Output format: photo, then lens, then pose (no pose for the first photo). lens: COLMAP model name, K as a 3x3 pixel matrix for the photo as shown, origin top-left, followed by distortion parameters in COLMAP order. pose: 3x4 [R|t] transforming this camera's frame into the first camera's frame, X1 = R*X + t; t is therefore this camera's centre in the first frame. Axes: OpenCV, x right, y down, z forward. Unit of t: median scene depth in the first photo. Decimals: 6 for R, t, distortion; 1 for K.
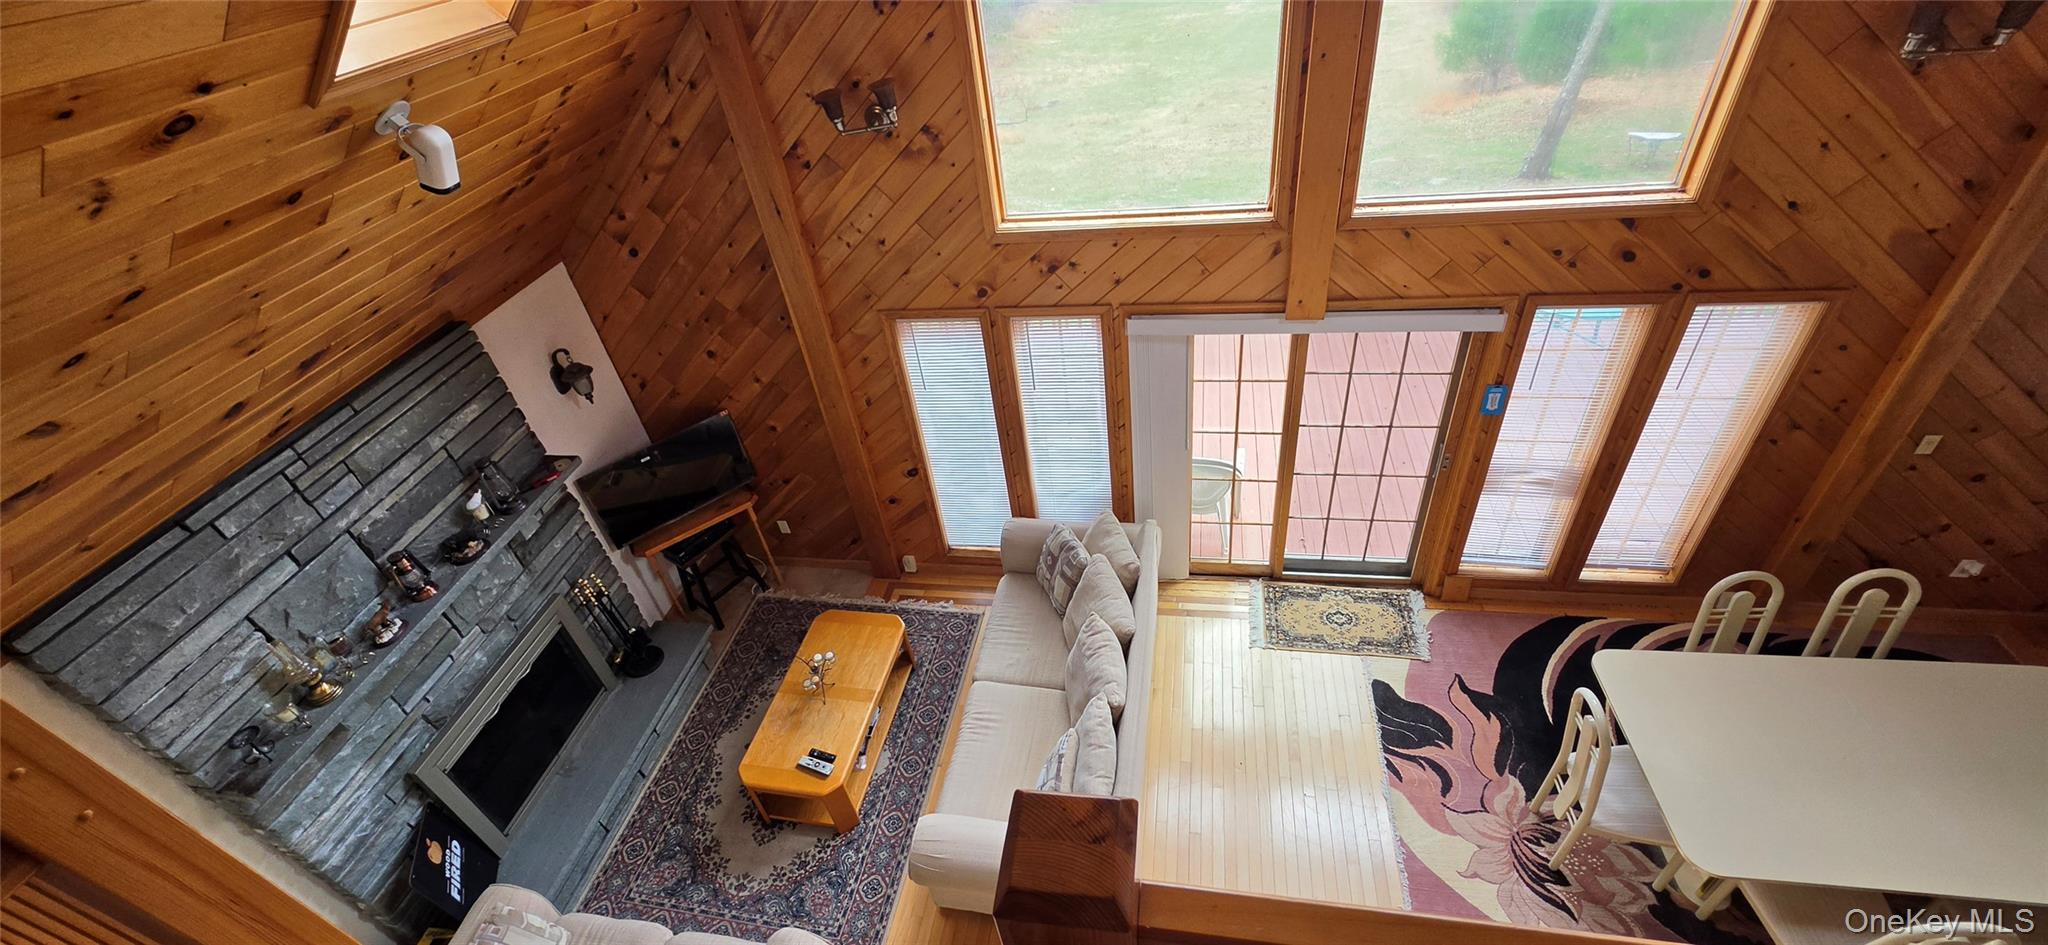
lens RADIAL K [[821.5, 0, 1016.1], [0, 821.5, 468.5], [0, 0, 1]] dist [-0.000090, 0.000412]
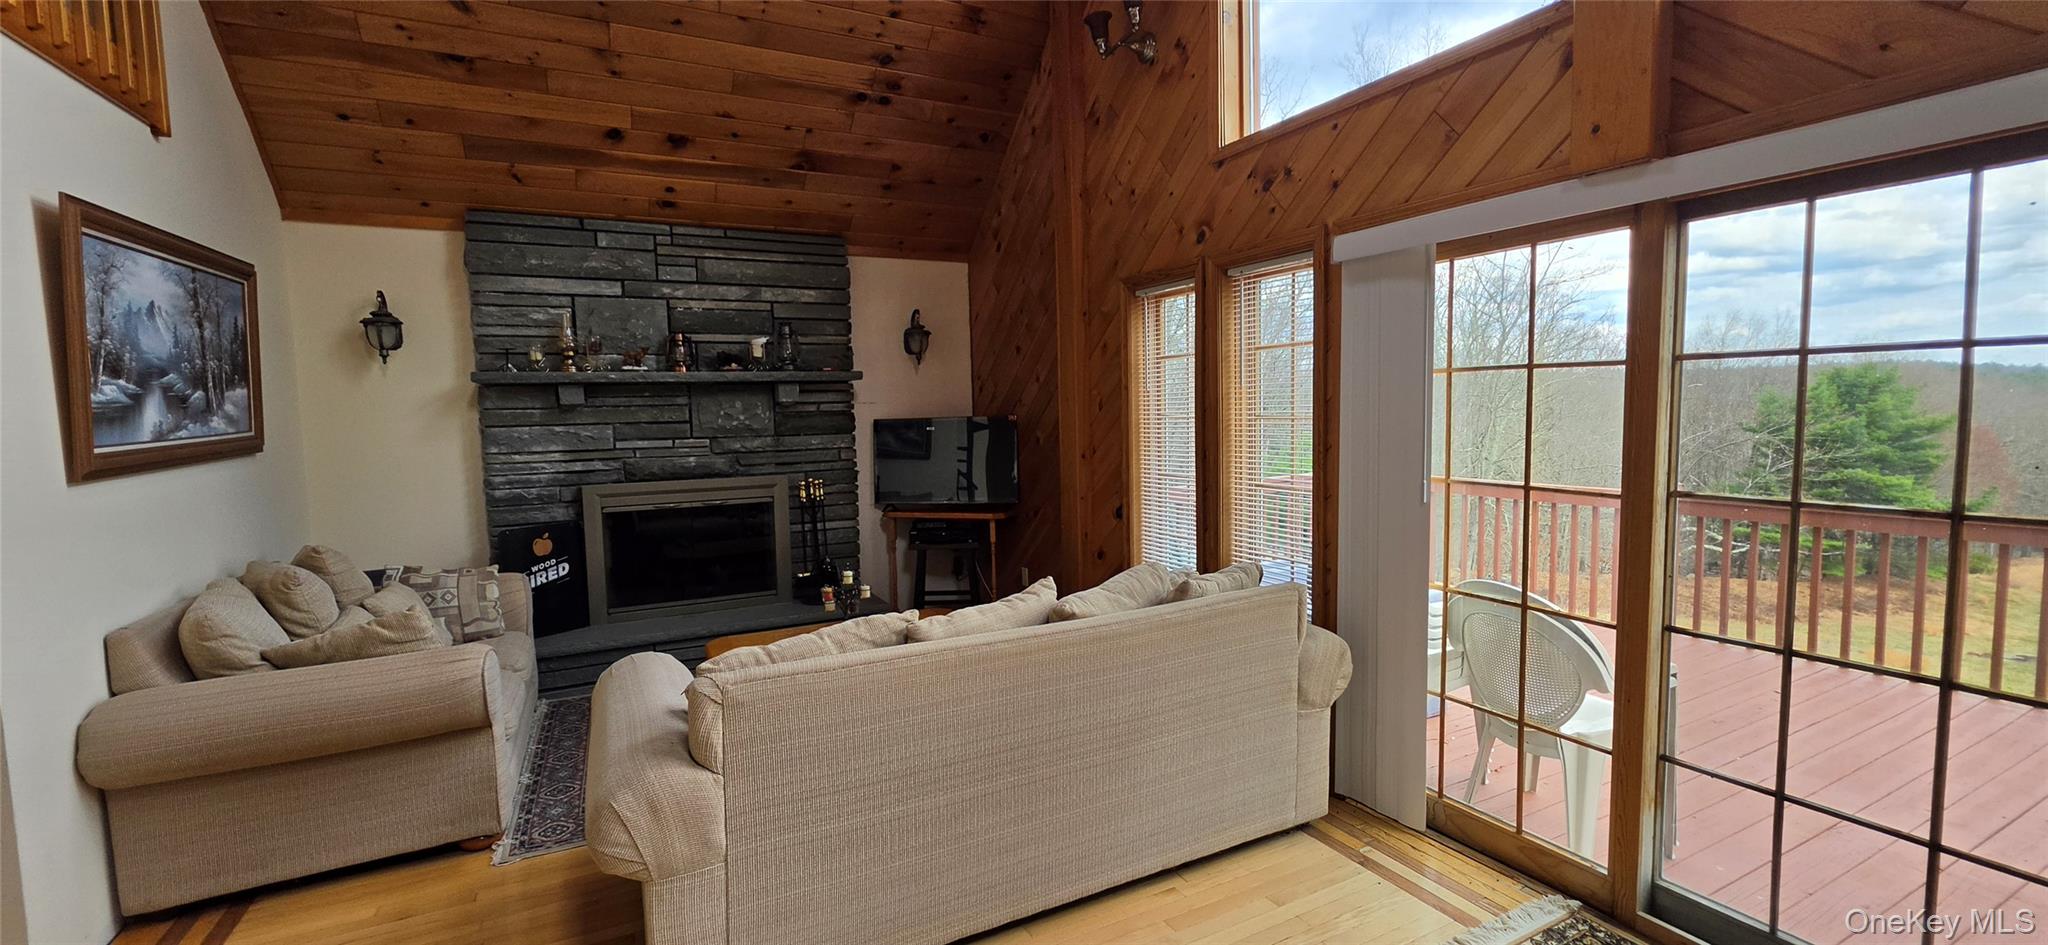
lens RADIAL K [[821.5, 0, 1031.5], [0, 821.5, 468.7], [0, 0, 1]] dist [-0.000090, 0.000412]
pose [[0.612168, 0.164179, -0.773496, 0.557451], [-0.526224, 0.814725, -0.243539, 0.272150], [0.590203, 0.556119, 0.585143, 0.612117]]
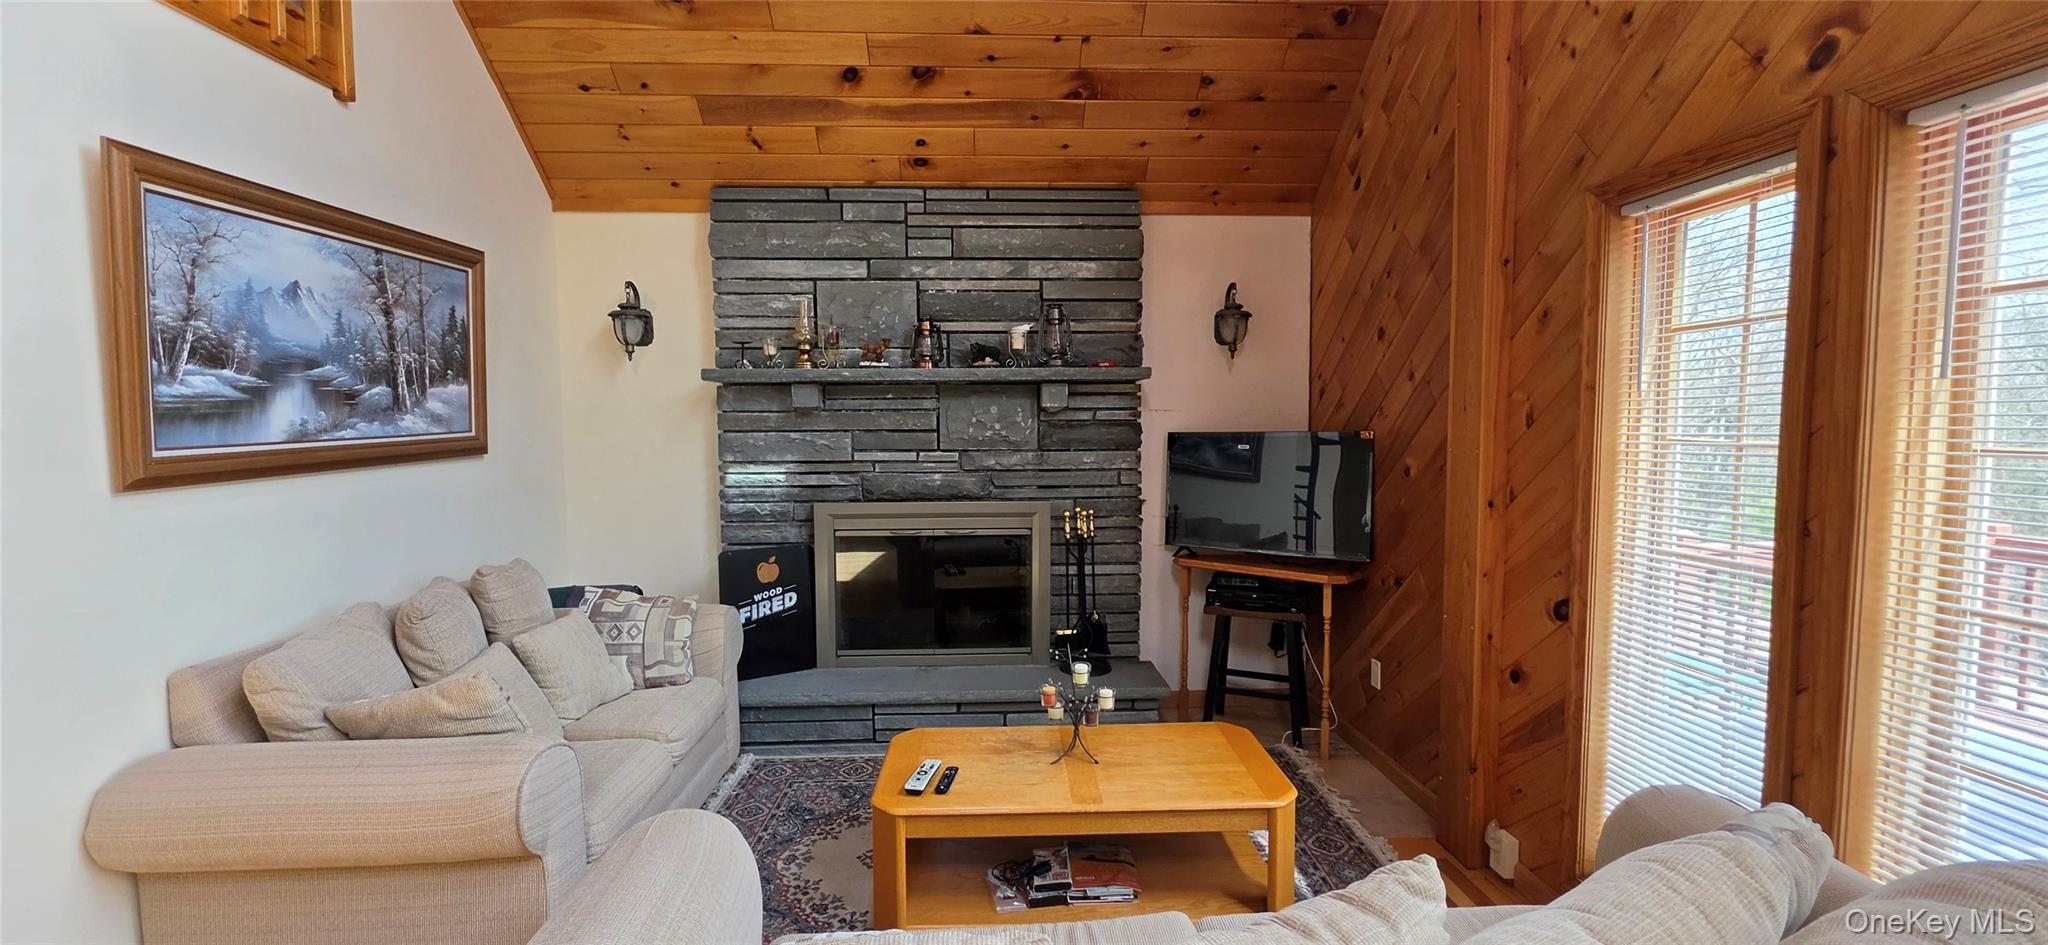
lens RADIAL K [[821.5, 0, 1027.5], [0, 821.5, 472.5], [0, 0, 1]] dist [-0.000090, 0.000412]
pose [[0.232281, 0.178852, -0.956064, 0.282254], [-0.616556, 0.787307, -0.002514, 0.163897], [0.752266, 0.590051, 0.293148, 0.803425]]
